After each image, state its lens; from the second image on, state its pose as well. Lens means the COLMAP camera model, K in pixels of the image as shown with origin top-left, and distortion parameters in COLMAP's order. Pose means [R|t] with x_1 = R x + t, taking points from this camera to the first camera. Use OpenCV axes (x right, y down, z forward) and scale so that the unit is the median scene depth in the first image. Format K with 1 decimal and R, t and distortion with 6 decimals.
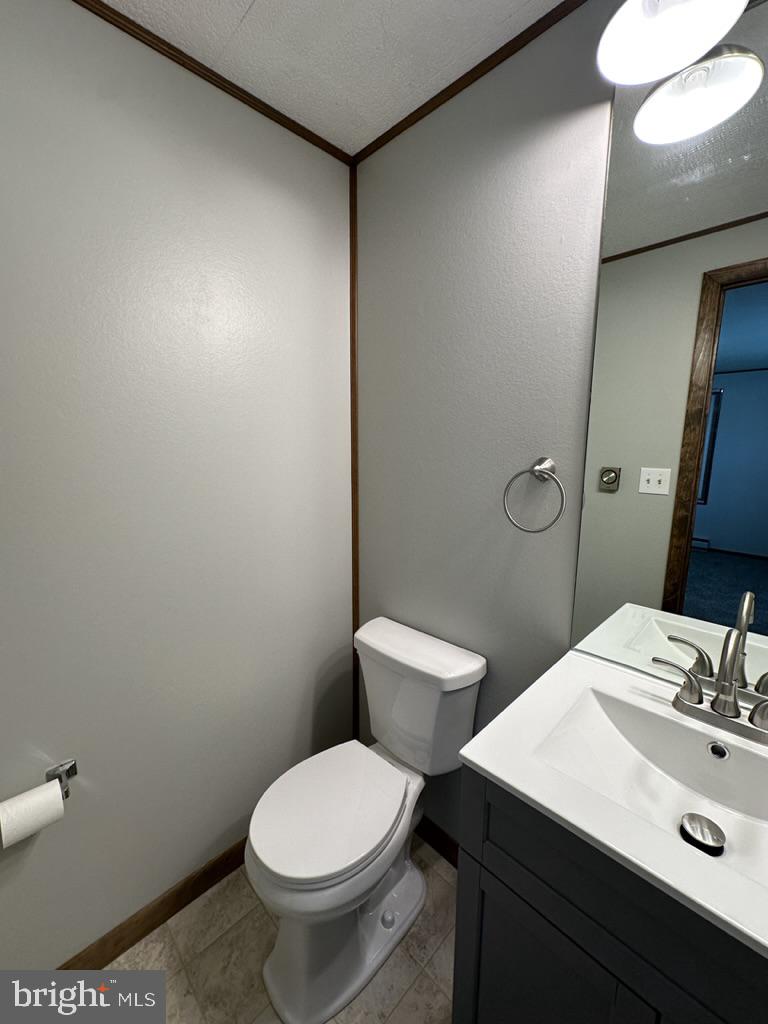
lens RADIAL K [[408.4, 0, 384.0], [0, 408.4, 512.0], [0, 0, 1]] dist [0.000852, 0.000116]
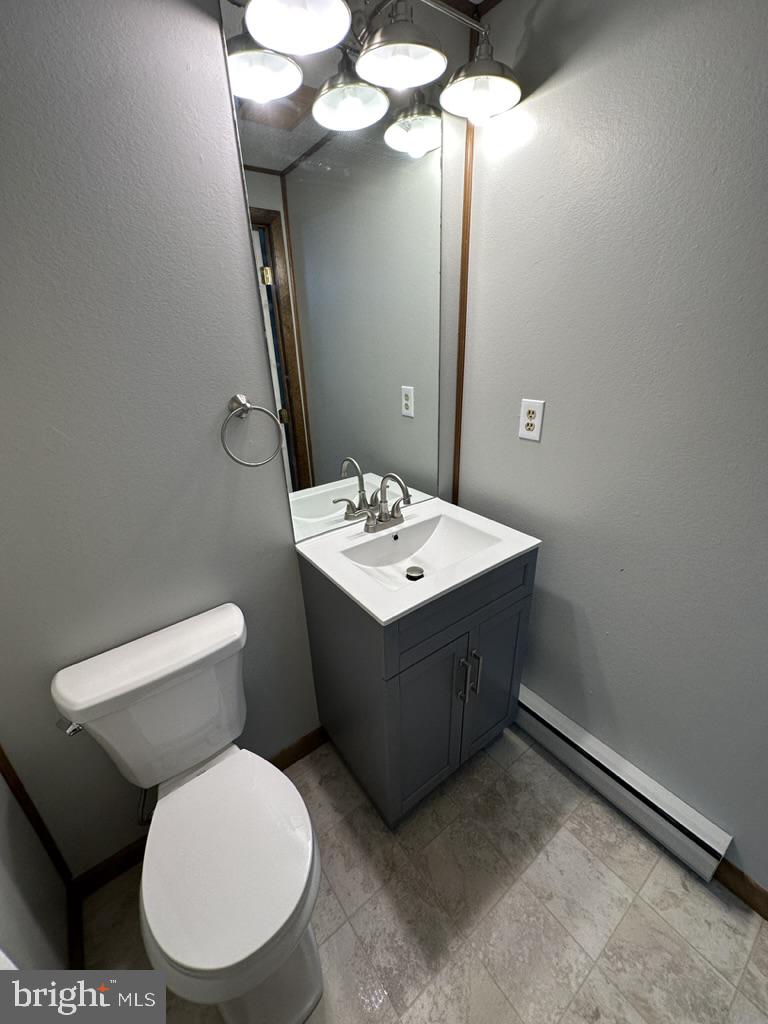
lens RADIAL K [[408.4, 0, 384.0], [0, 408.4, 512.0], [0, 0, 1]] dist [0.000852, 0.000116]
pose [[0.138965, -0.396933, 0.907267, -0.750127], [0.201101, 0.908378, 0.366617, -0.201787], [-0.969664, 0.131505, 0.206056, 0.546619]]
